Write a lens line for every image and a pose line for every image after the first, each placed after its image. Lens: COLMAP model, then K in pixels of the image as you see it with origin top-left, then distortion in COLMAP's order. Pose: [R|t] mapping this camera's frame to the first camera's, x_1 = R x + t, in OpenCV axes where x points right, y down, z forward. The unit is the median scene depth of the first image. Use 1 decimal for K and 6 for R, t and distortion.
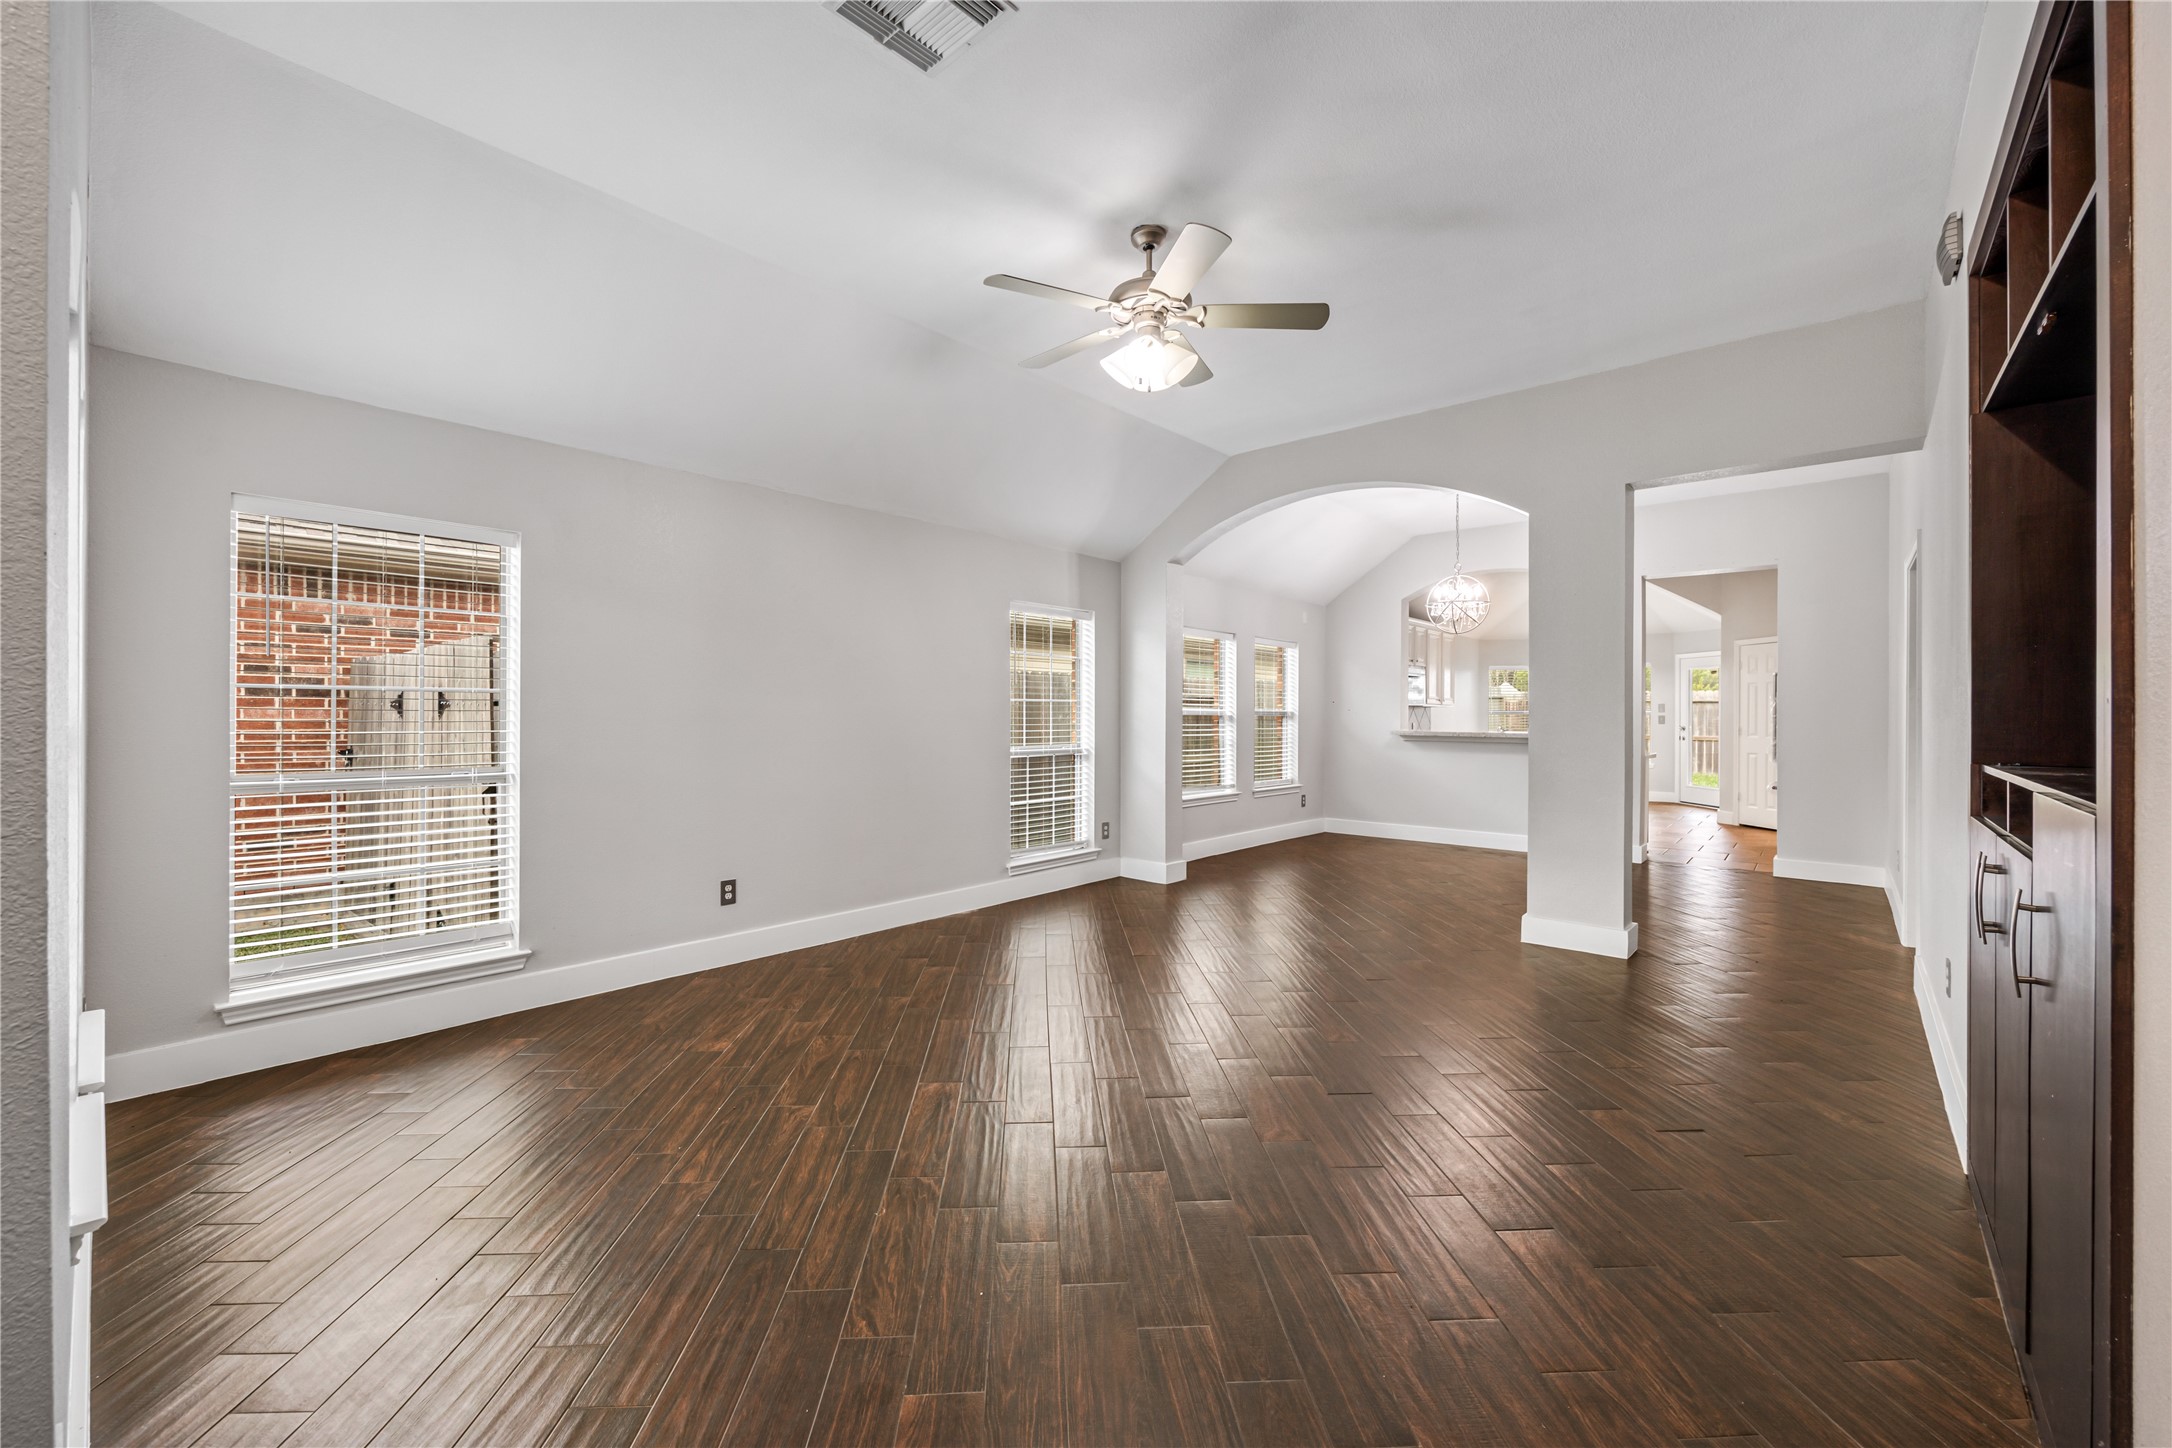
lens RADIAL K [[866.9, 0, 1077.1], [0, 866.9, 721.7], [0, 0, 1]] dist [-0.005476, 0.000670]
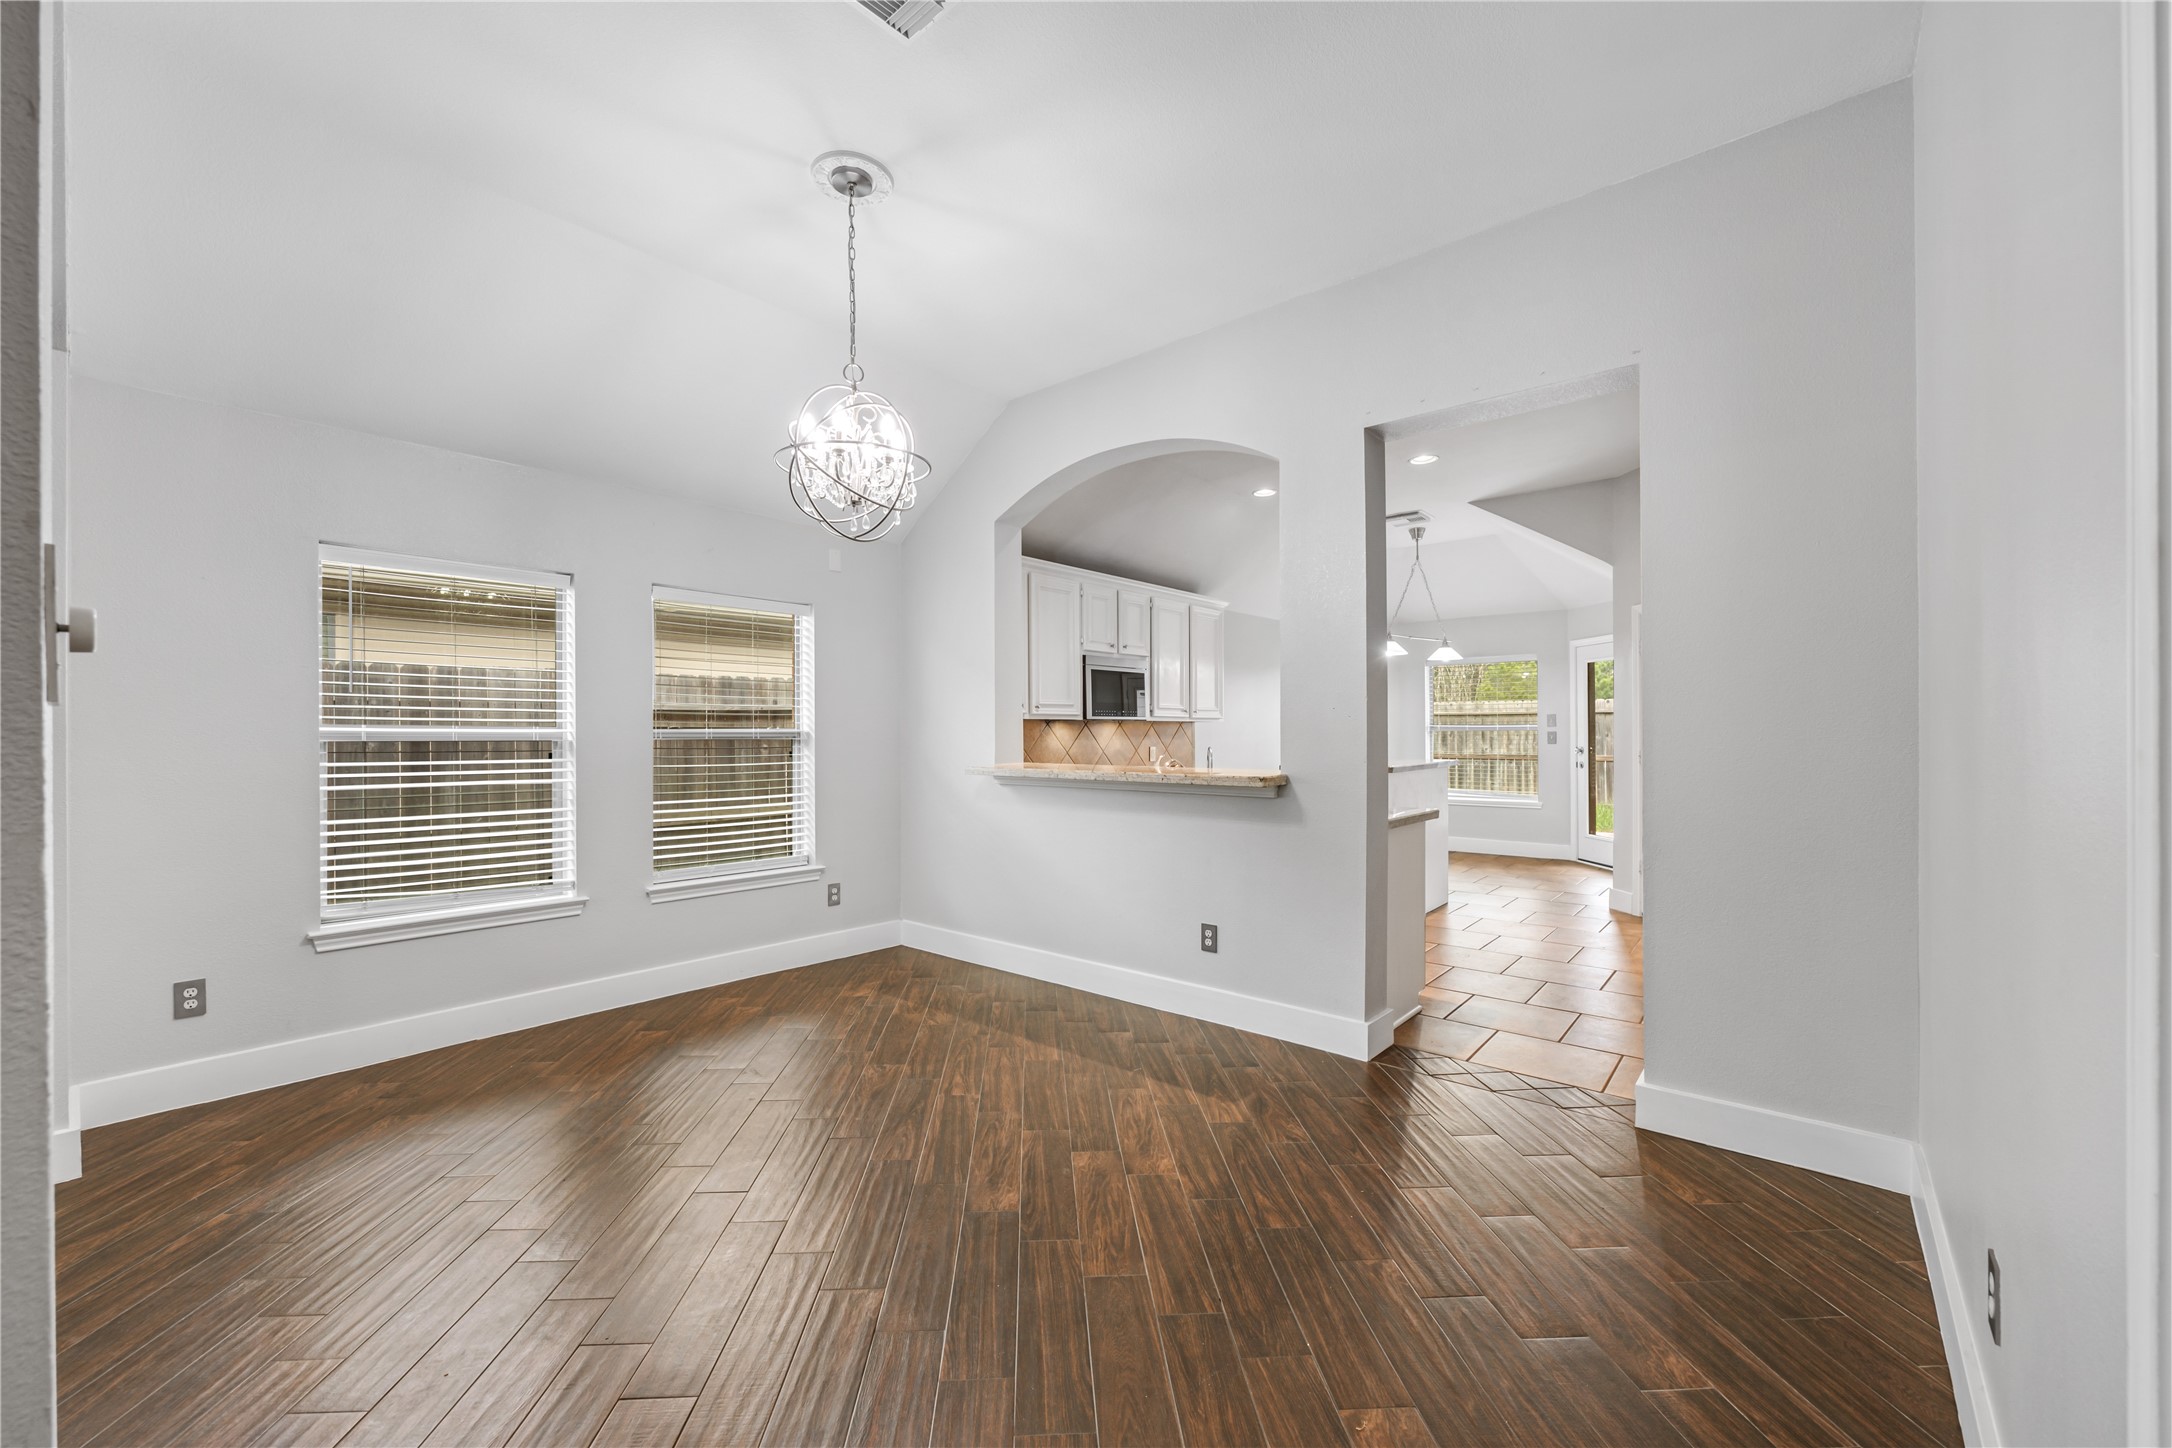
lens RADIAL K [[866.9, 0, 1083.4], [0, 866.9, 734.6], [0, 0, 1]] dist [-0.005476, 0.000670]
pose [[0.999852, -0.006460, 0.015958, 0.478861], [0.006502, 0.999976, -0.002536, -0.010034], [-0.015941, 0.002639, 0.999869, 0.506500]]
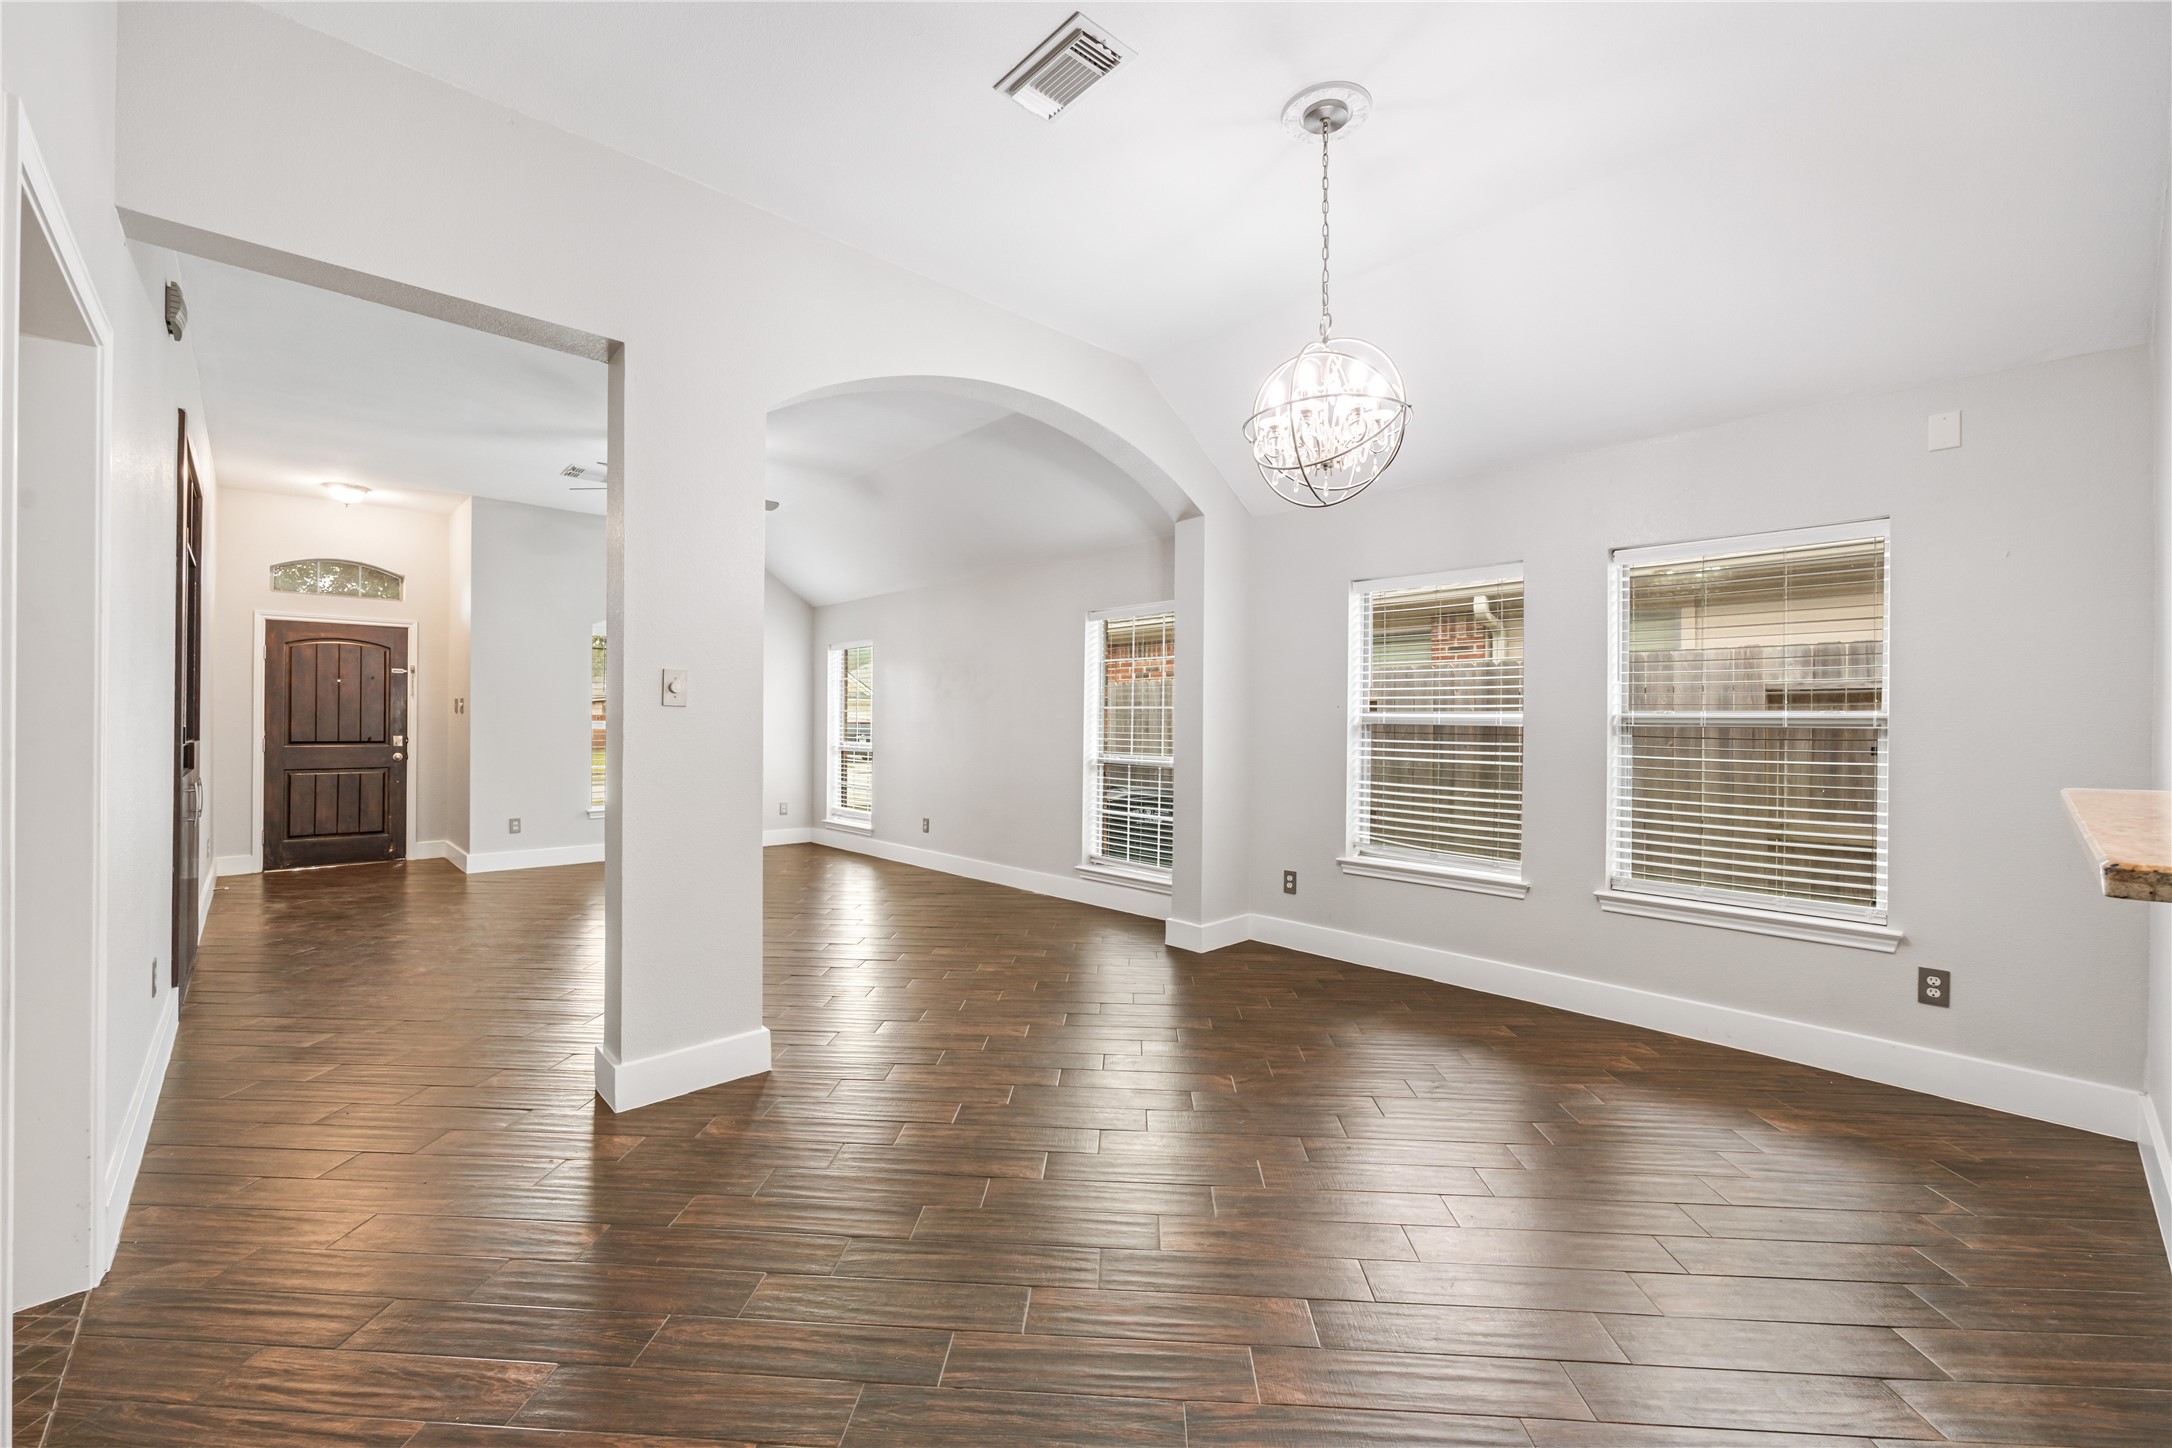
lens RADIAL K [[866.9, 0, 1075.1], [0, 866.9, 725.4], [0, 0, 1]] dist [-0.005476, 0.000670]
pose [[-0.093311, -0.000497, -0.995637, 0.835063], [-0.012517, 0.999921, 0.000674, -0.005285], [0.995558, 0.012525, -0.093310, 0.938626]]
